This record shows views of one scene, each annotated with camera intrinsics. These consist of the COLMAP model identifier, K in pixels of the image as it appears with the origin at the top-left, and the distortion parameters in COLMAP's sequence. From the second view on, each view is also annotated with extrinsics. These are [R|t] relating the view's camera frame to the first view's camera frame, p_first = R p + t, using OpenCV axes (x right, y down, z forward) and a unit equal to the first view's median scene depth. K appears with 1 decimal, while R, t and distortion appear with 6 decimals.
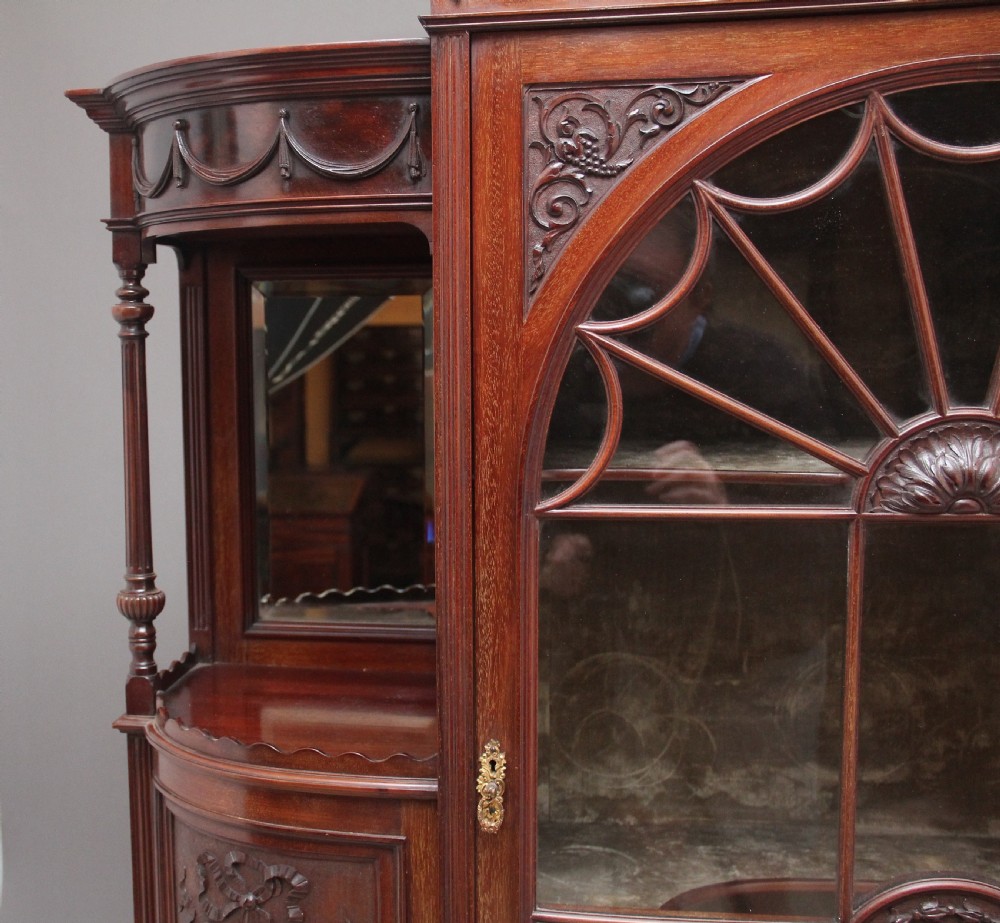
lens RADIAL K [[1395.3, 0, 340.5], [0, 1395.3, 484.9], [0, 0, 1]] dist [-0.060927, 0.000000]
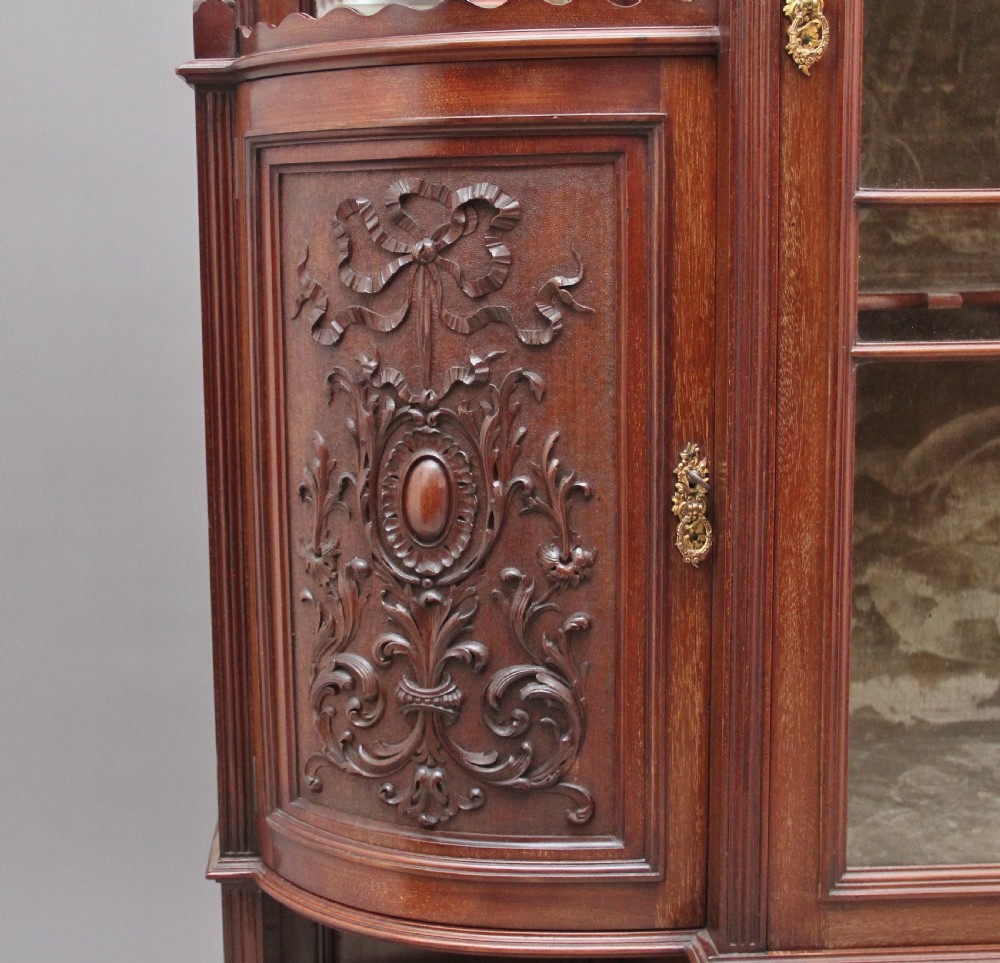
lens RADIAL K [[1661.2, 0, 421.5], [0, 1661.2, 479.1], [0, 0, 1]] dist [-0.024401, 0.000000]
pose [[0.977469, -0.032724, 0.208526, -0.244522], [0.025048, 0.998912, 0.039348, 0.379898], [-0.209586, -0.033239, 0.977225, 0.175743]]
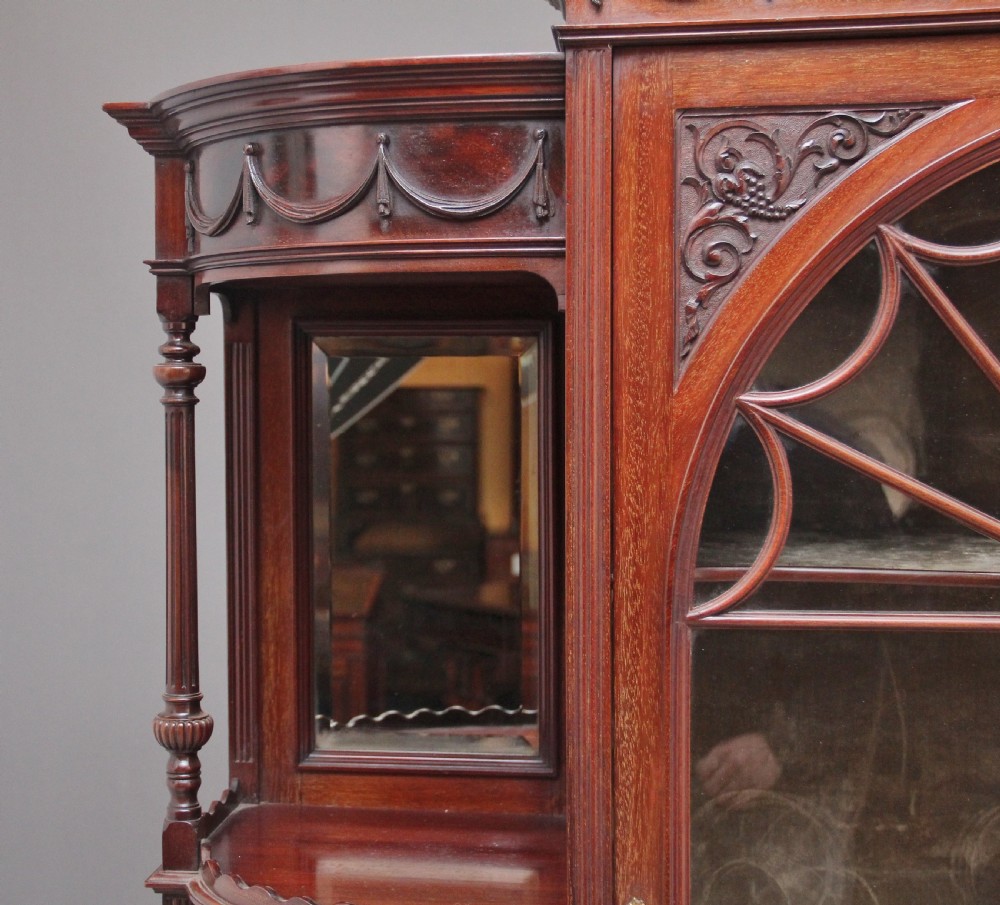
lens RADIAL K [[1702.4, 0, 425.0], [0, 1702.4, 478.2], [0, 0, 1]] dist [0.043306, 0.000000]
pose [[0.998538, 0.006997, 0.053606, -0.062448], [-0.003787, 0.998206, -0.059753, -0.002812], [-0.053928, 0.059462, 0.996773, -0.008039]]
